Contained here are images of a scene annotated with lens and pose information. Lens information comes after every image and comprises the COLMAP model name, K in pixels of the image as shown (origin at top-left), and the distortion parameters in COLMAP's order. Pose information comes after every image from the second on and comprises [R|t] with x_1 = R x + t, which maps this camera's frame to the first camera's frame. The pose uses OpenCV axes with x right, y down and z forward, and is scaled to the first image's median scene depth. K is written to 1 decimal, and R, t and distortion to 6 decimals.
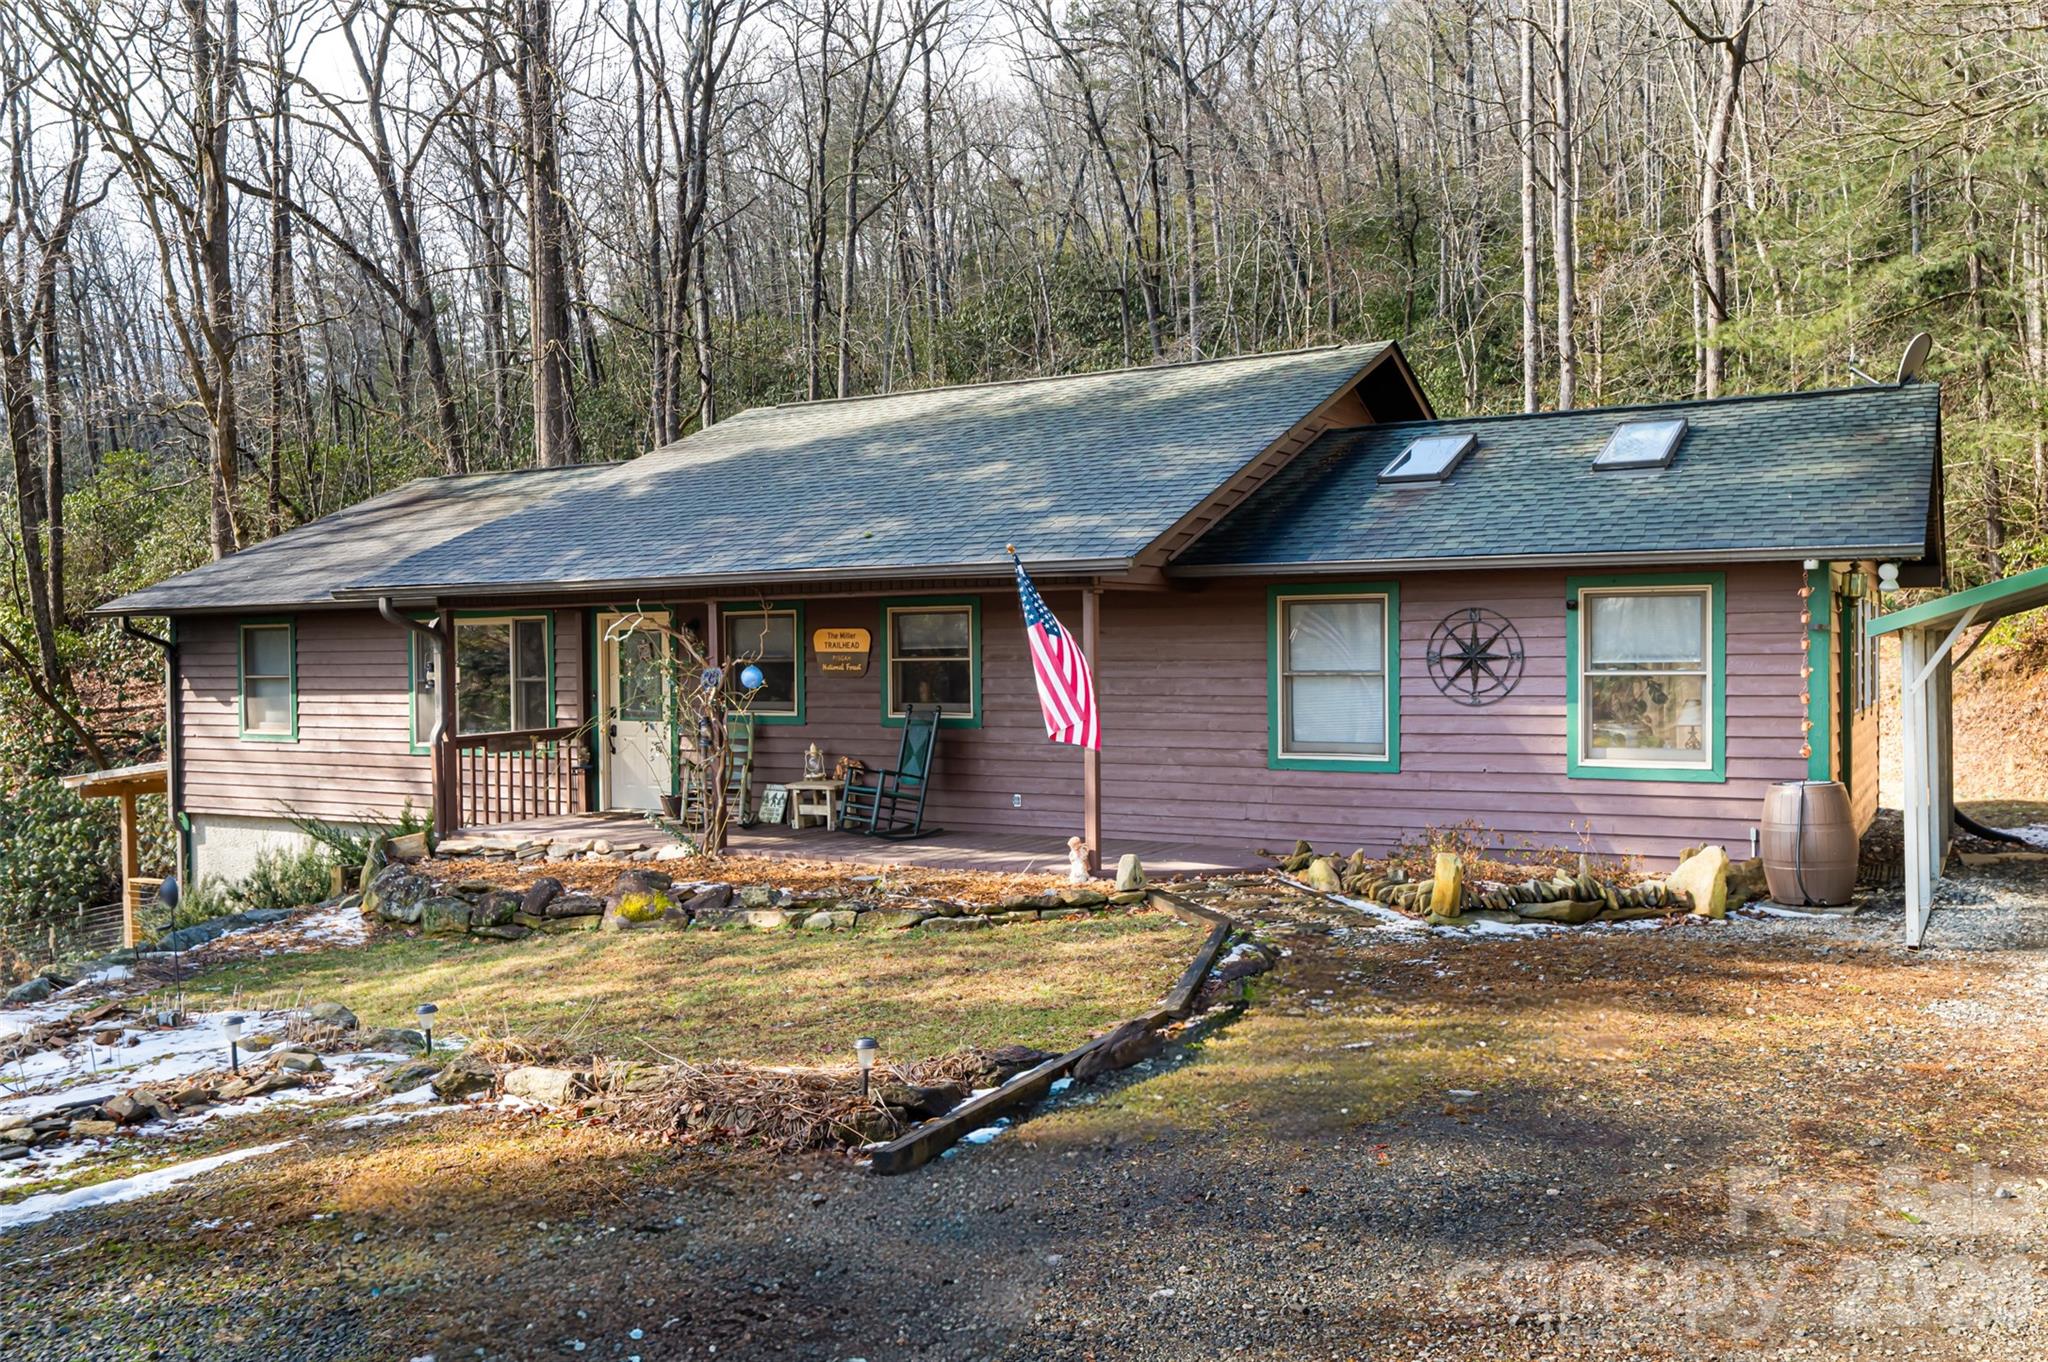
lens RADIAL K [[1431.6, 0, 1024.0], [0, 1431.6, 681.0], [0, 0, 1]] dist [-0.006101, -0.001839]
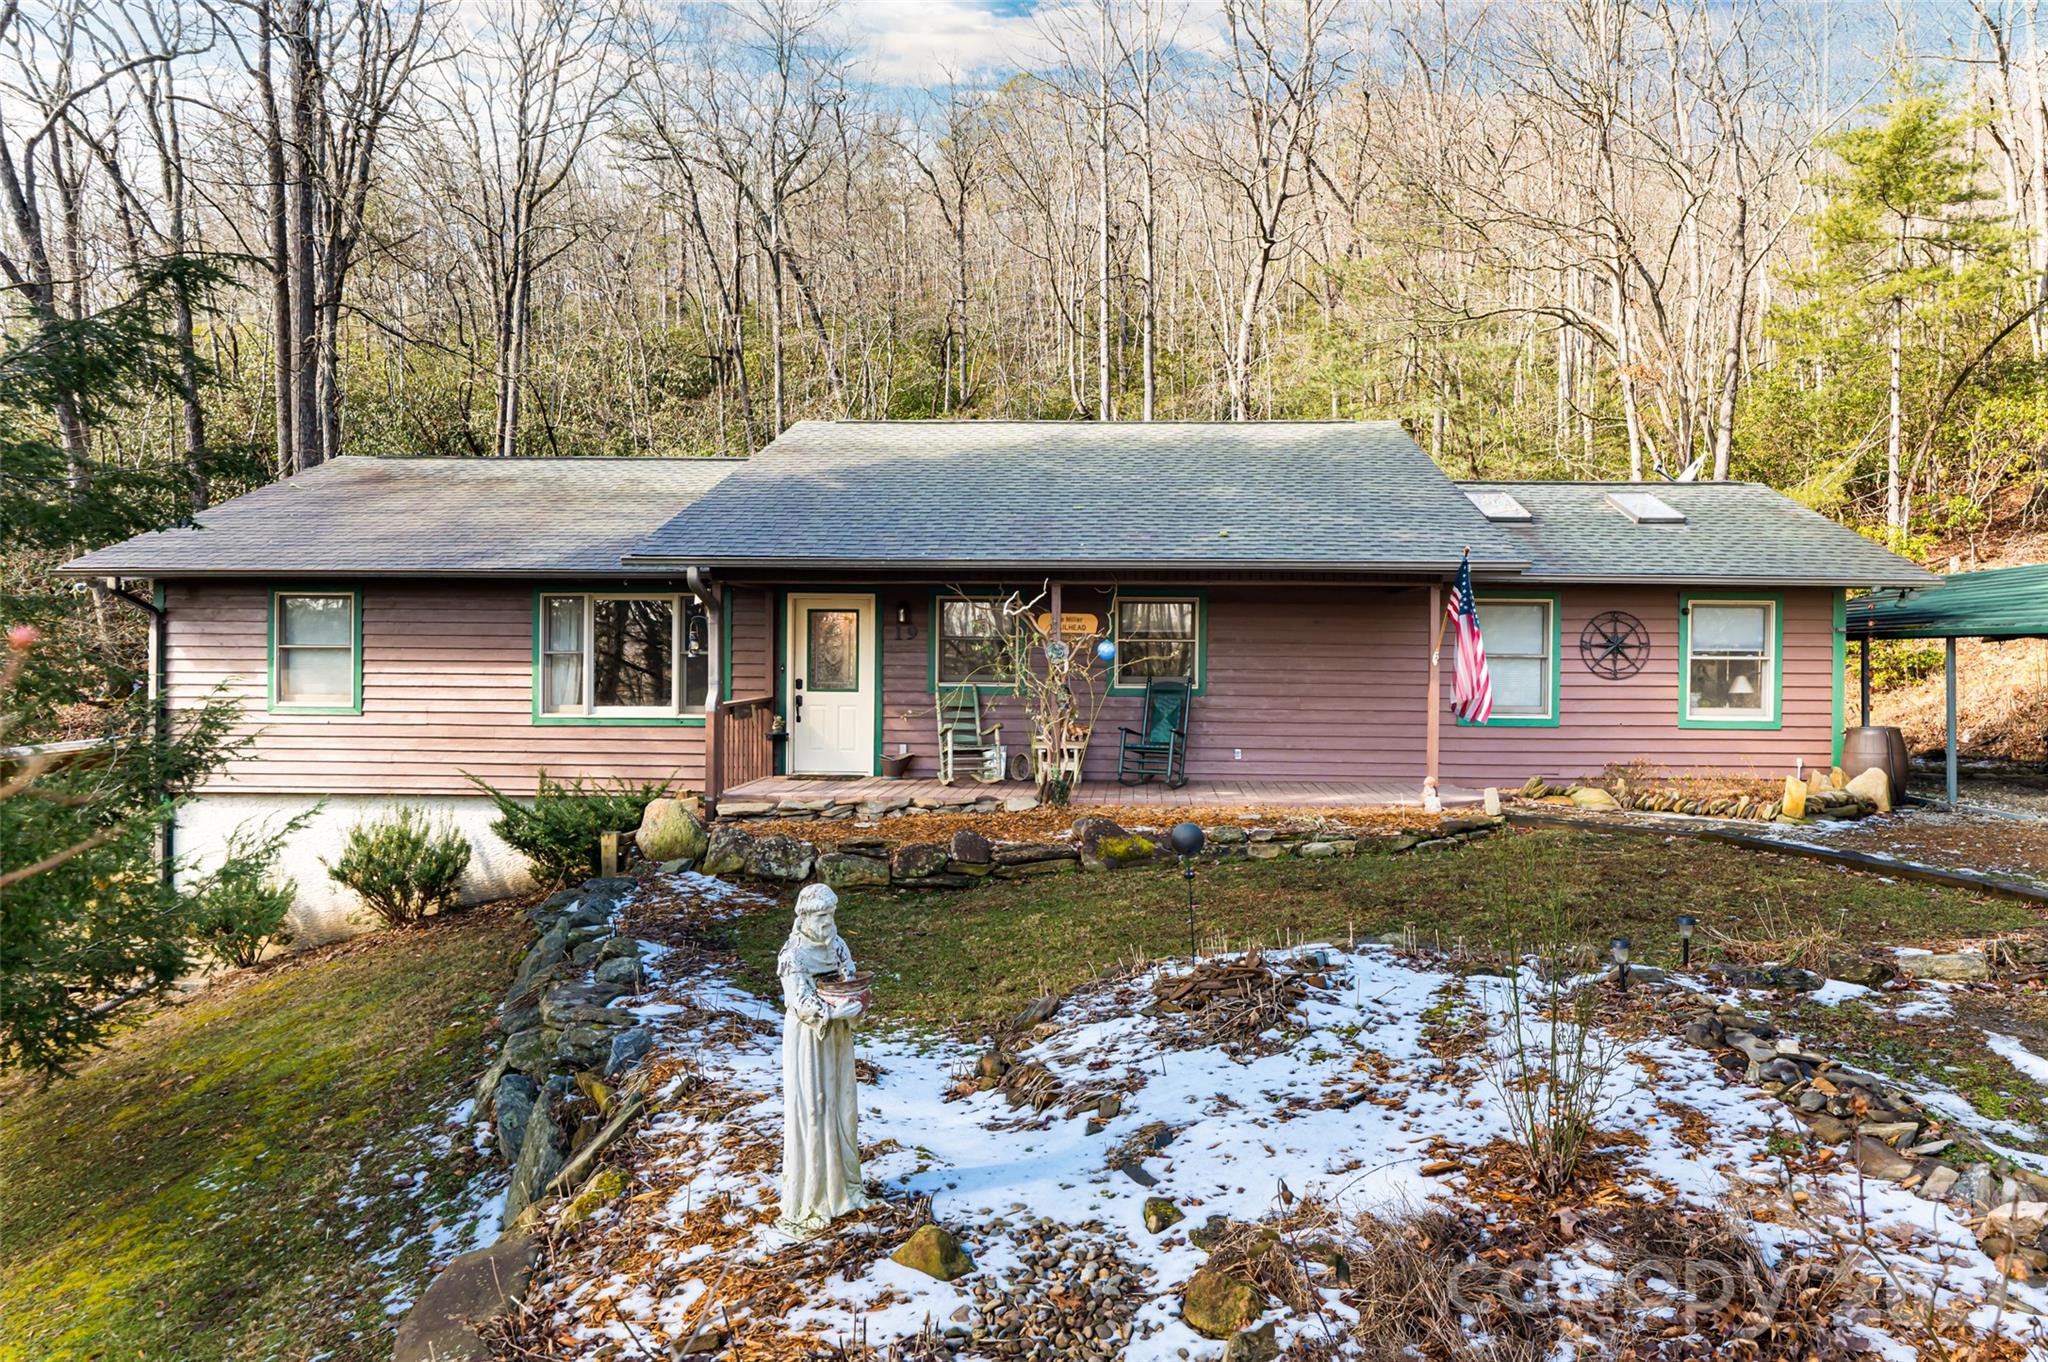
lens RADIAL K [[1126.0, 0, 1039.7], [0, 1126.0, 659.1], [0, 0, 1]] dist [0.005118, 0.000758]
pose [[0.909376, 0.019481, 0.415518, -0.547090], [-0.011682, 0.999705, -0.021304, 0.022059], [-0.415811, 0.014520, 0.909335, 0.167969]]
